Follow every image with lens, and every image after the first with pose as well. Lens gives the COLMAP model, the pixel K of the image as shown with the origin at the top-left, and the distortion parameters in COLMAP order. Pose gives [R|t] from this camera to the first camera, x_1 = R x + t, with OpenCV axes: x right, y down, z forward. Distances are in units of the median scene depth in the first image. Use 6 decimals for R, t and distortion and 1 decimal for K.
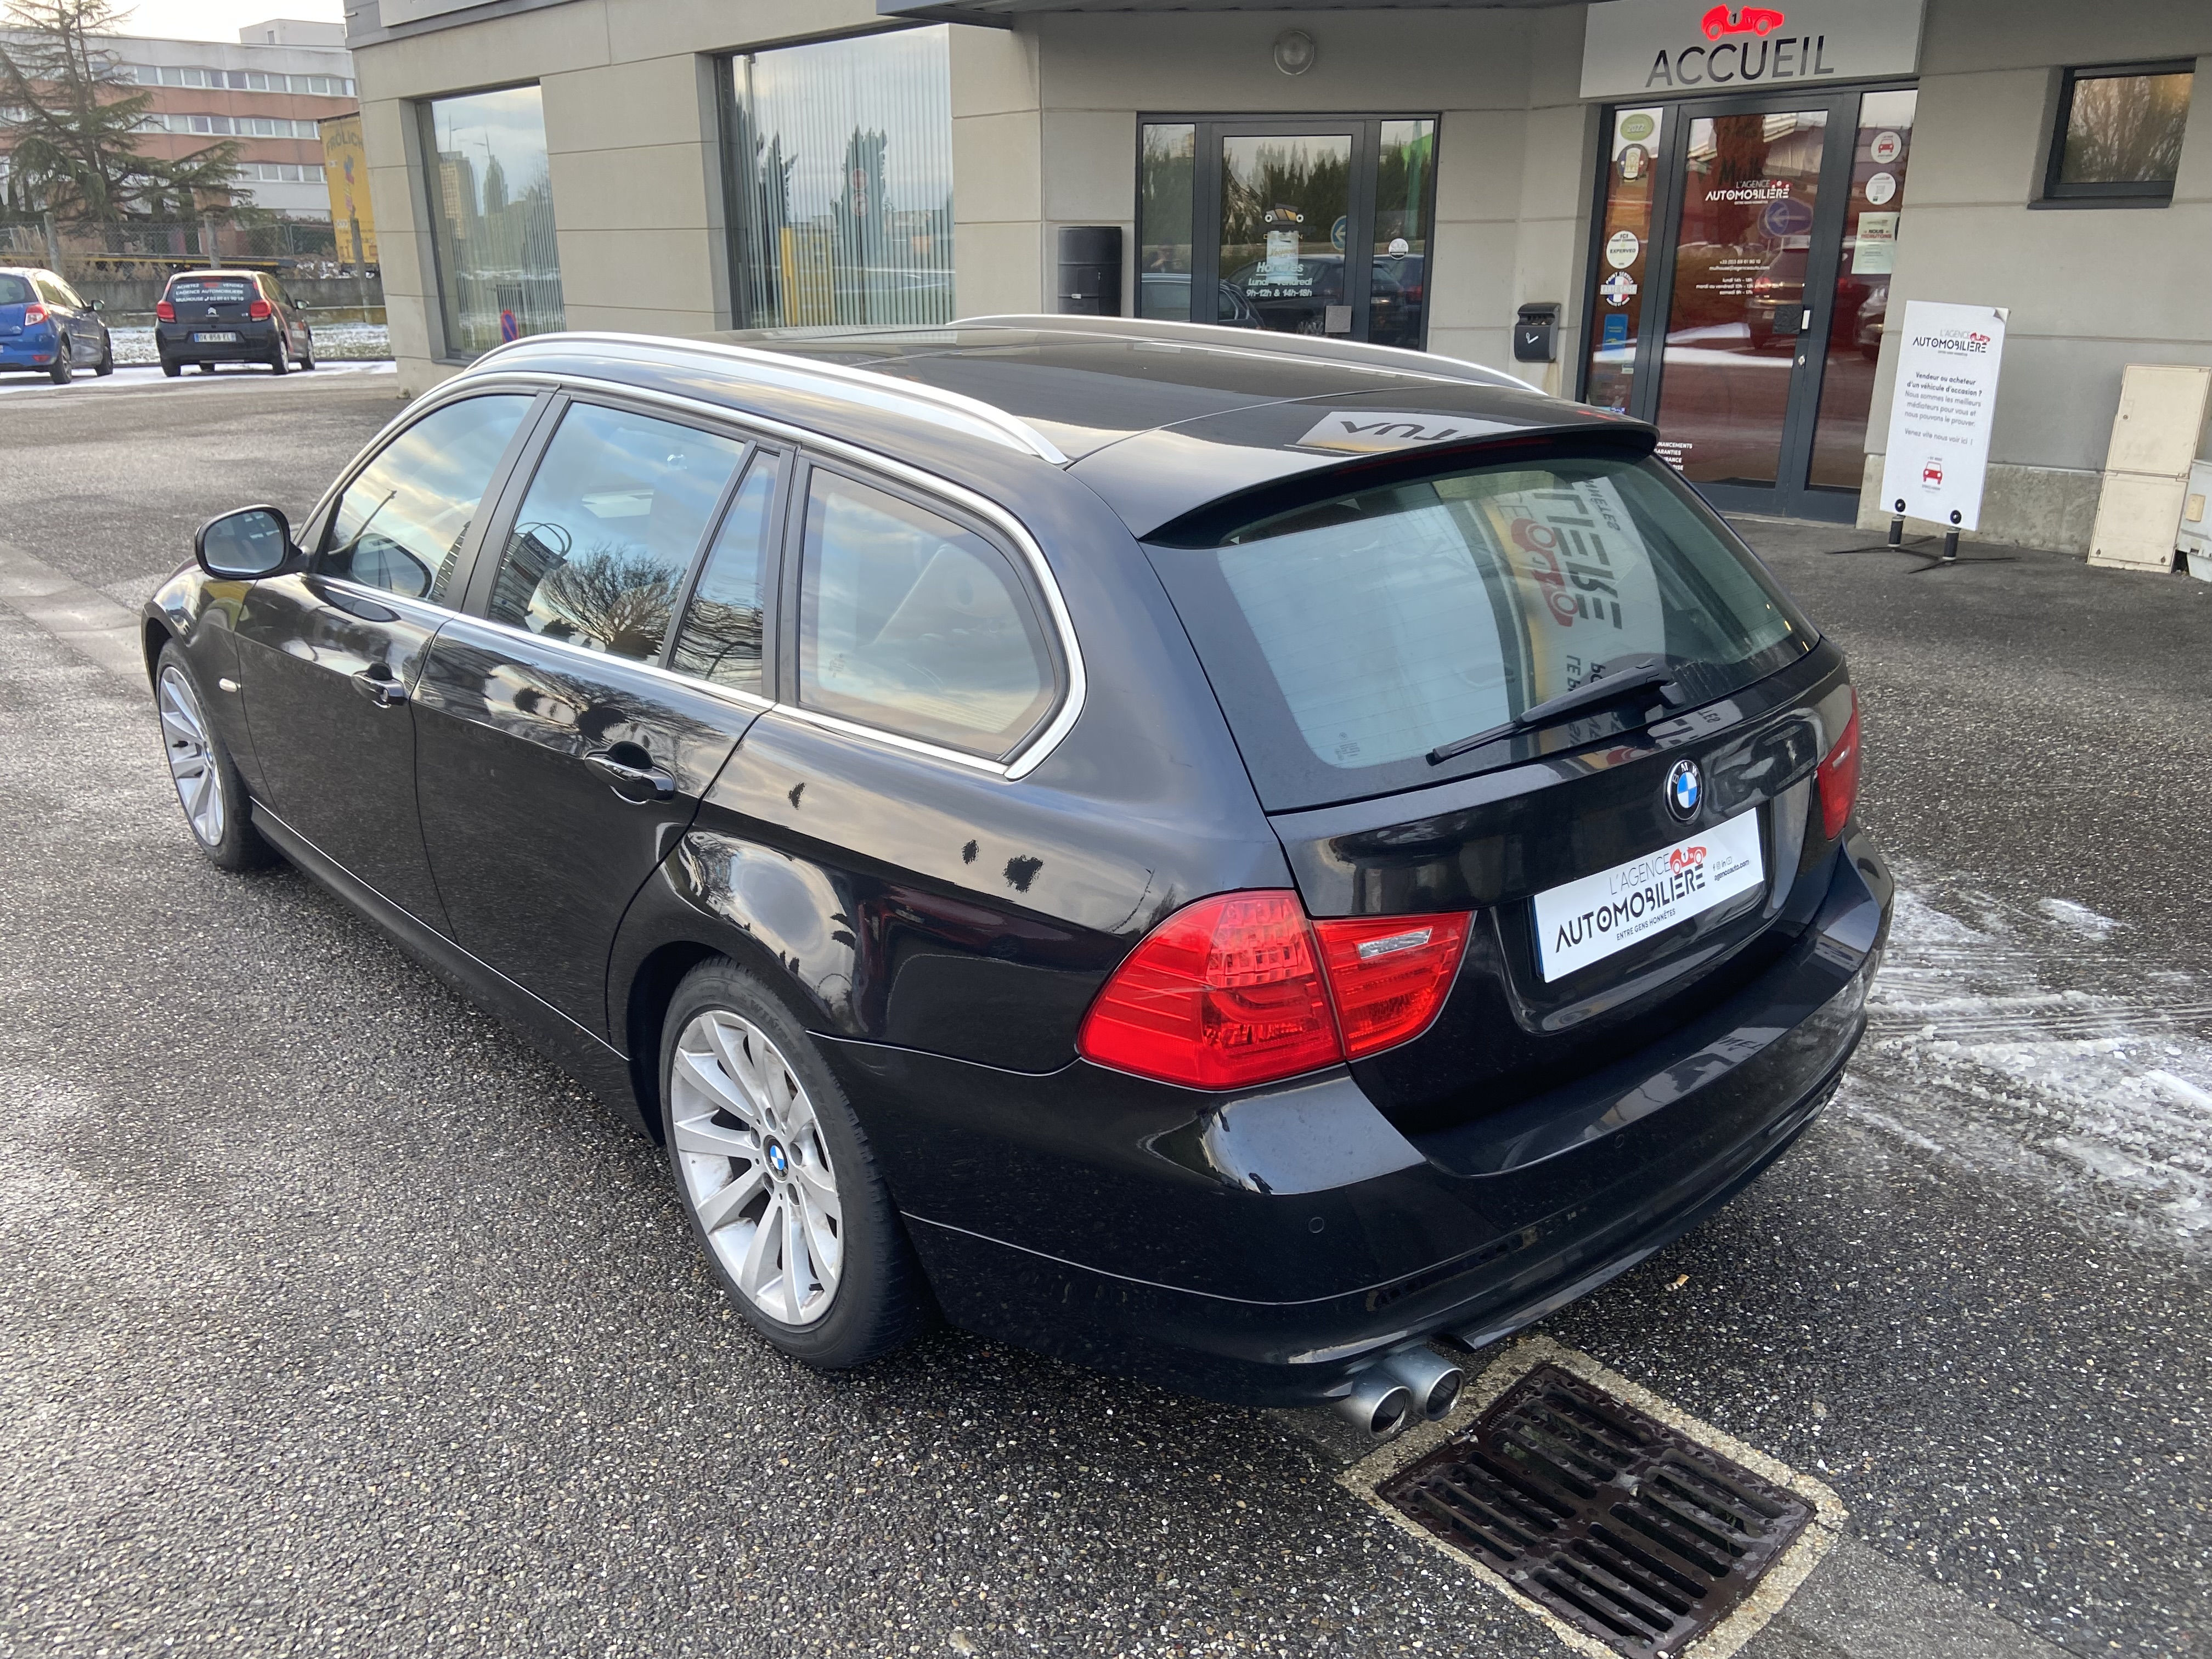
lens RADIAL K [[1615.7, 0, 1106.0], [0, 1615.7, 829.5], [0, 0, 1]] dist [0.066922, -0.068179]
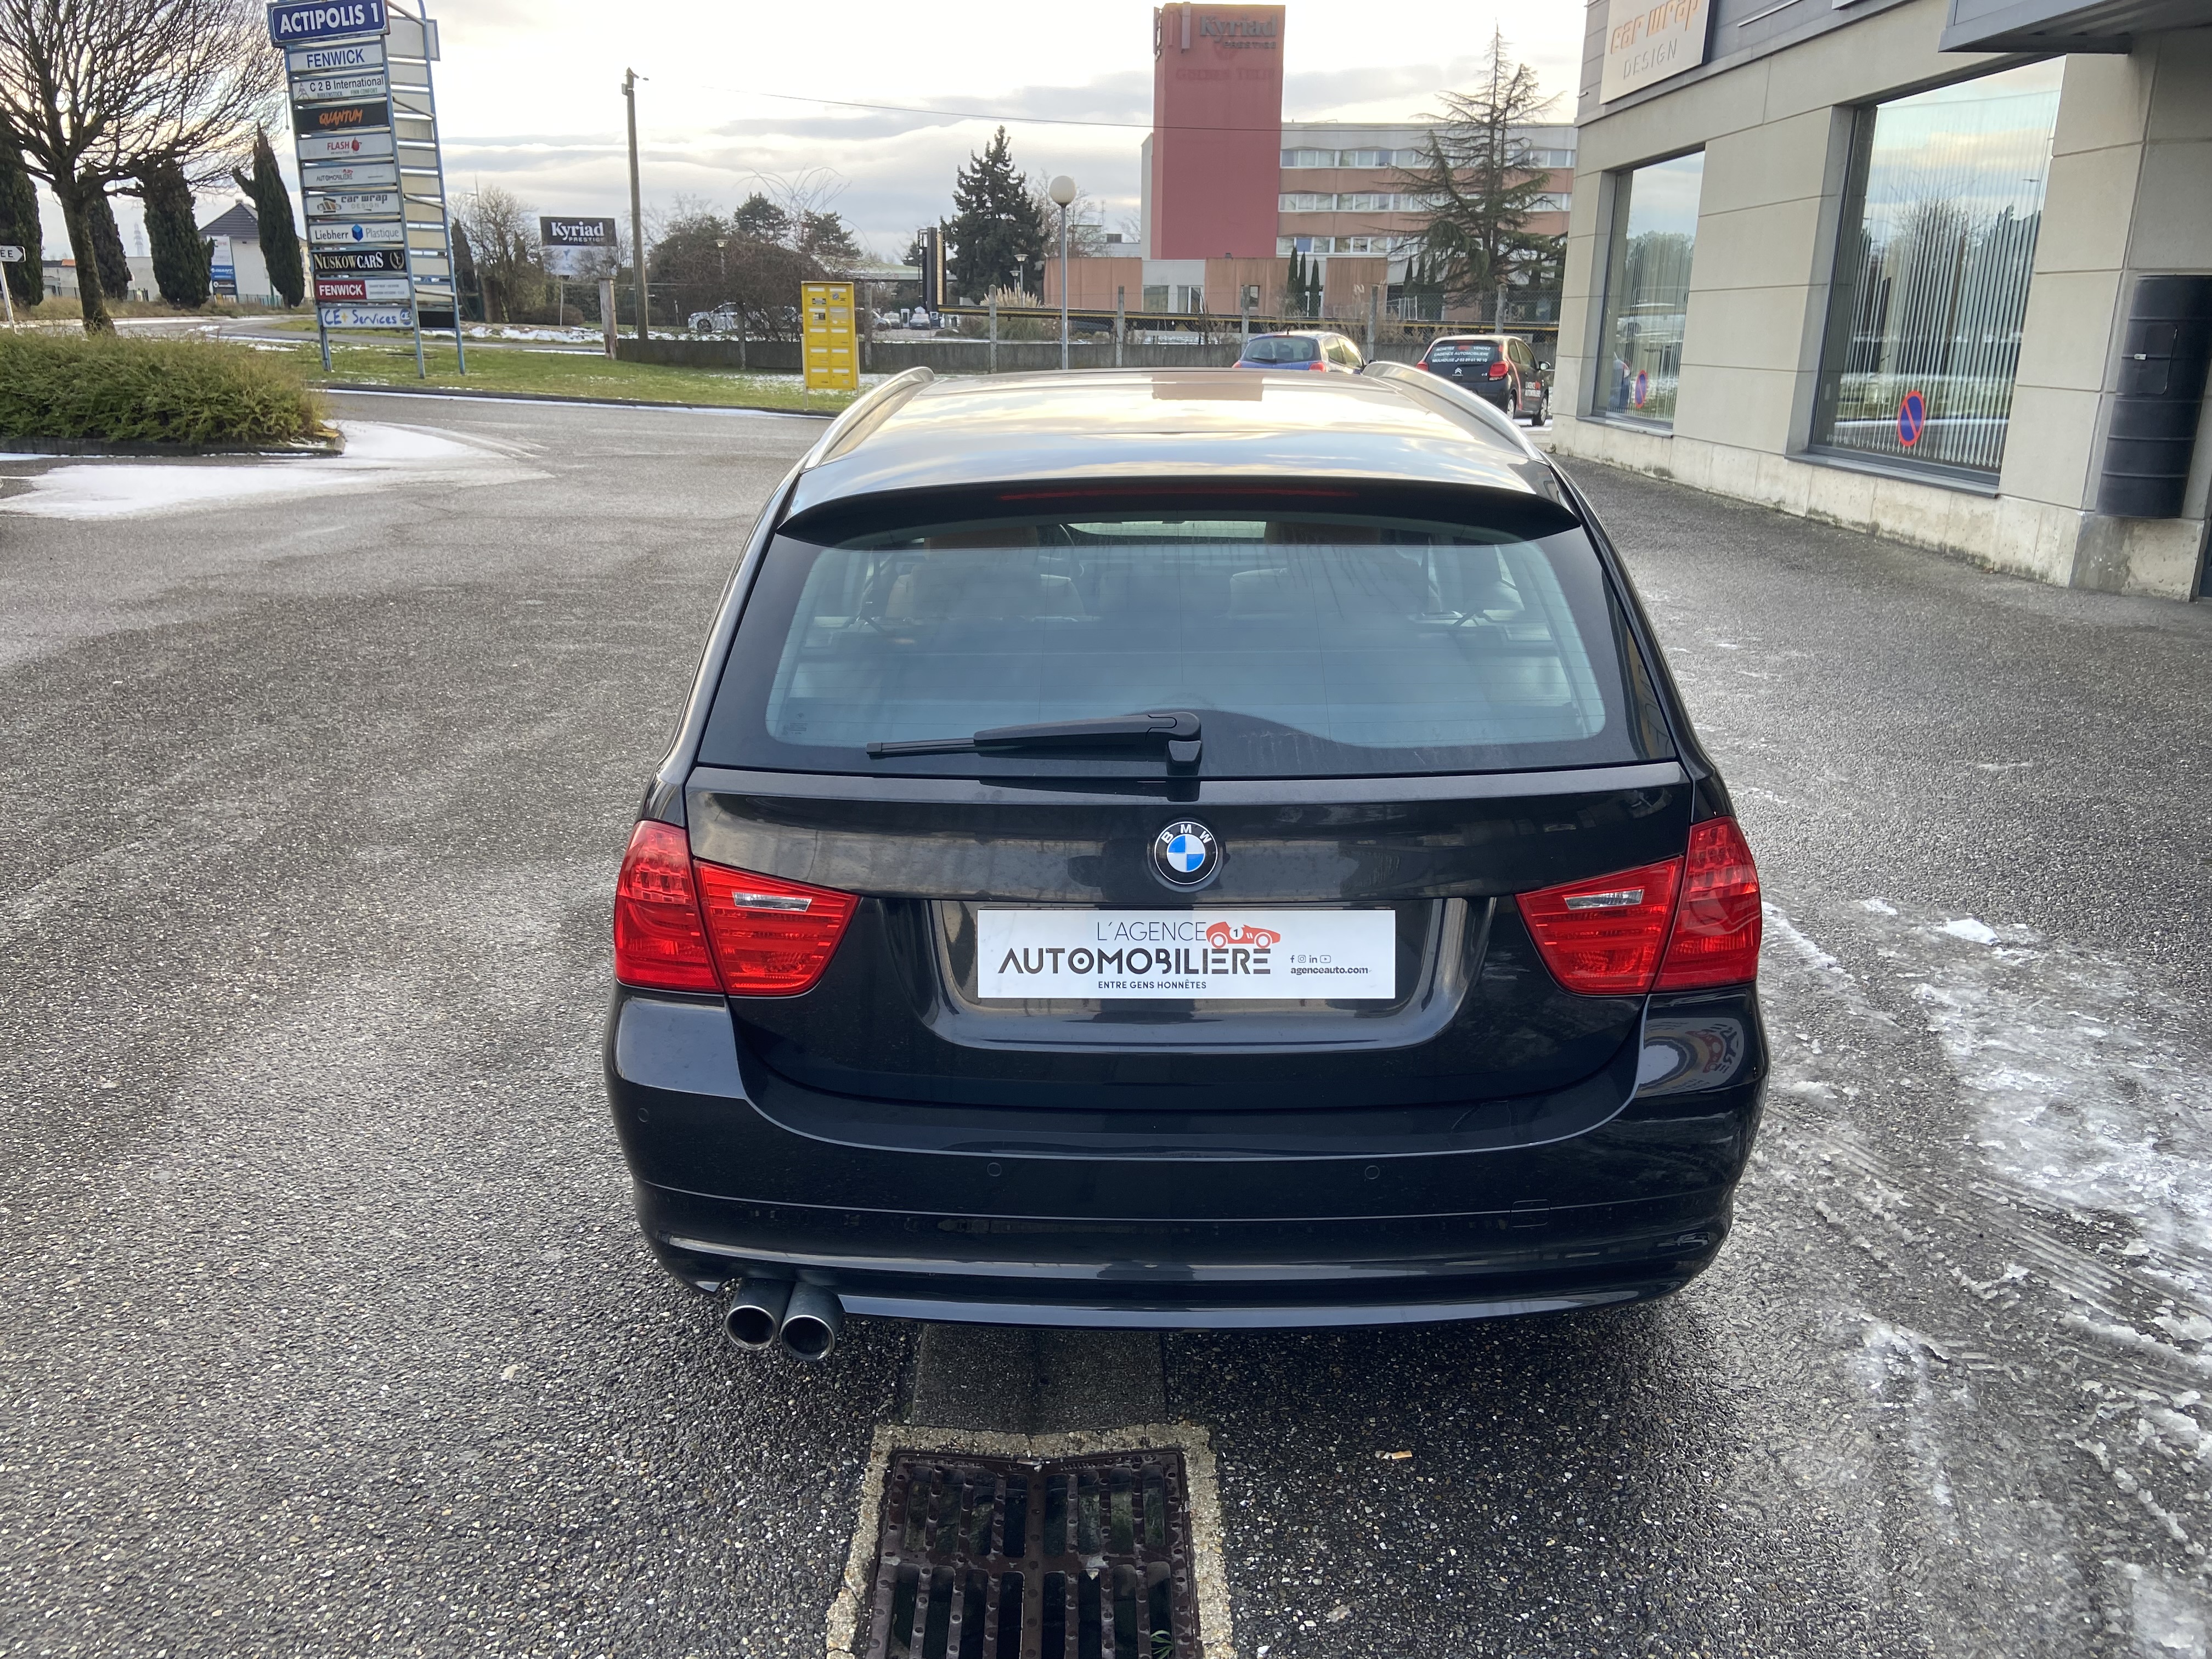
lens RADIAL K [[1643.6, 0, 1117.5], [0, 1643.6, 841.3], [0, 0, 1]] dist [0.089732, -0.115213]
pose [[0.747782, 0.199748, -0.633185, 0.770919], [-0.221058, 0.974163, 0.046249, -0.055056], [0.626063, 0.105387, 0.772618, 0.187372]]
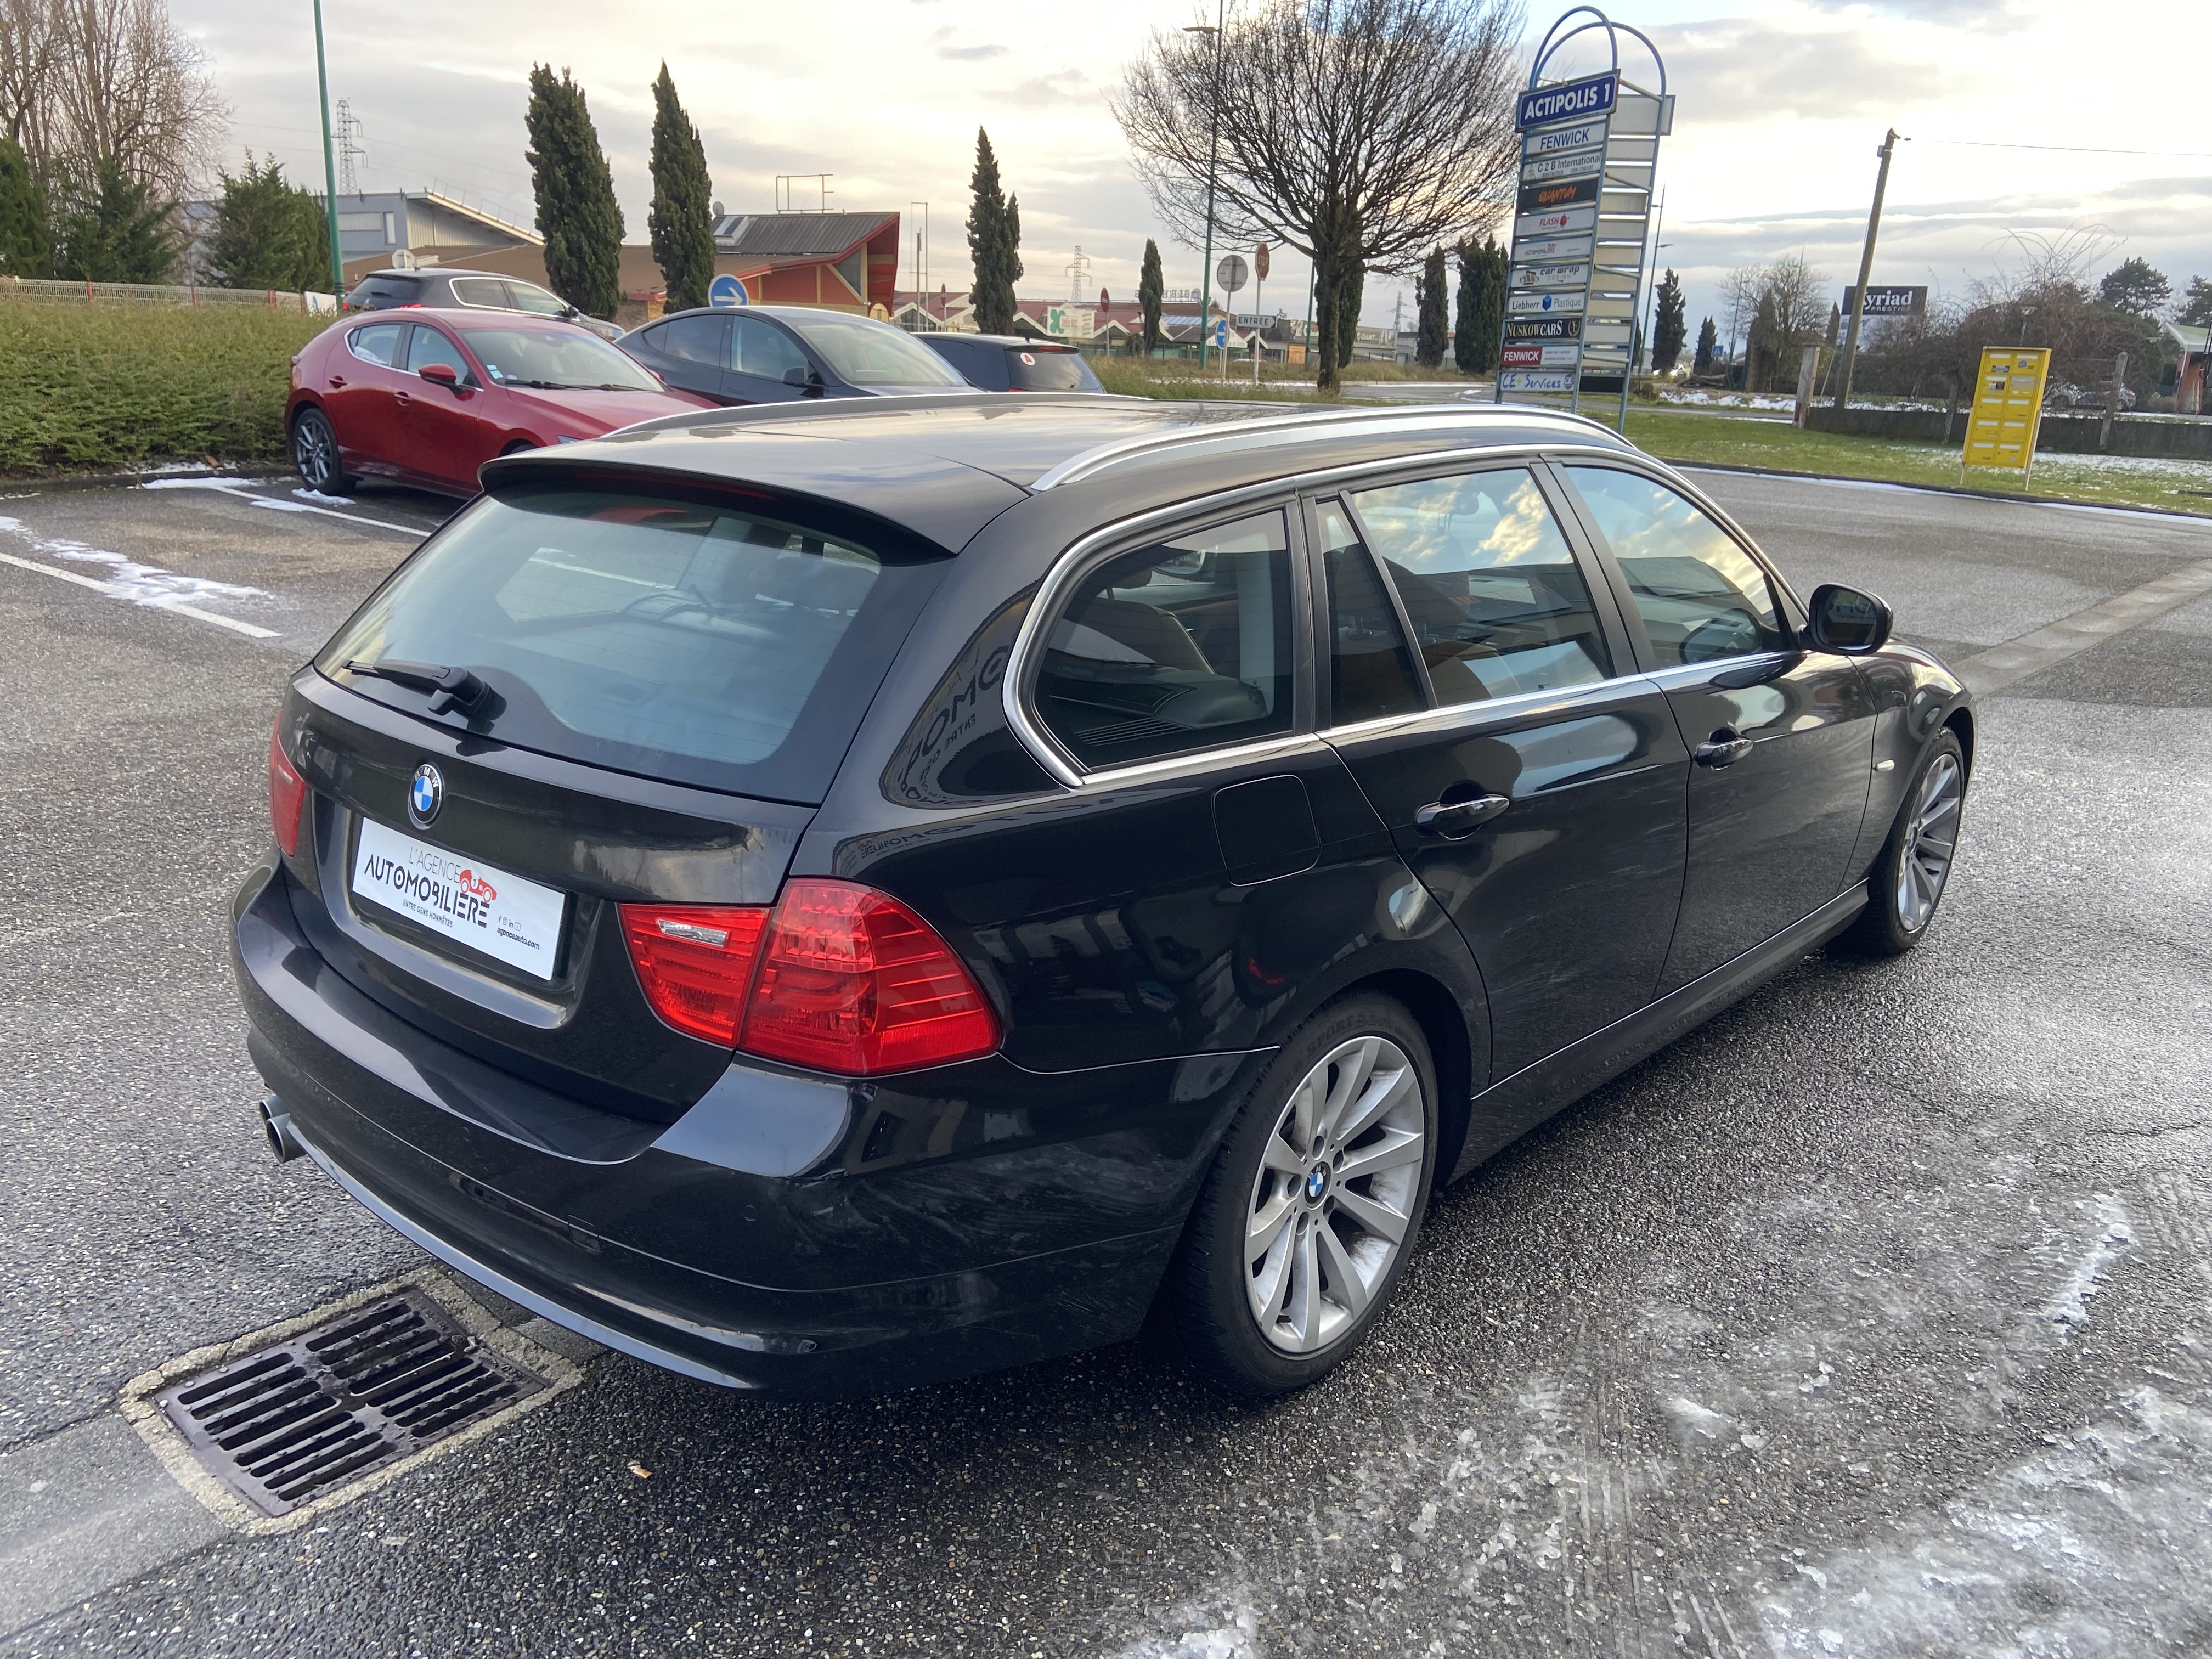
lens RADIAL K [[1655.3, 0, 1111.3], [0, 1655.3, 841.6], [0, 0, 1]] dist [0.124212, -0.163381]
pose [[0.121563, 0.272175, -0.954538, 1.185504], [-0.357101, 0.909271, 0.213790, -0.314420], [0.926122, 0.314877, 0.207728, 0.981169]]
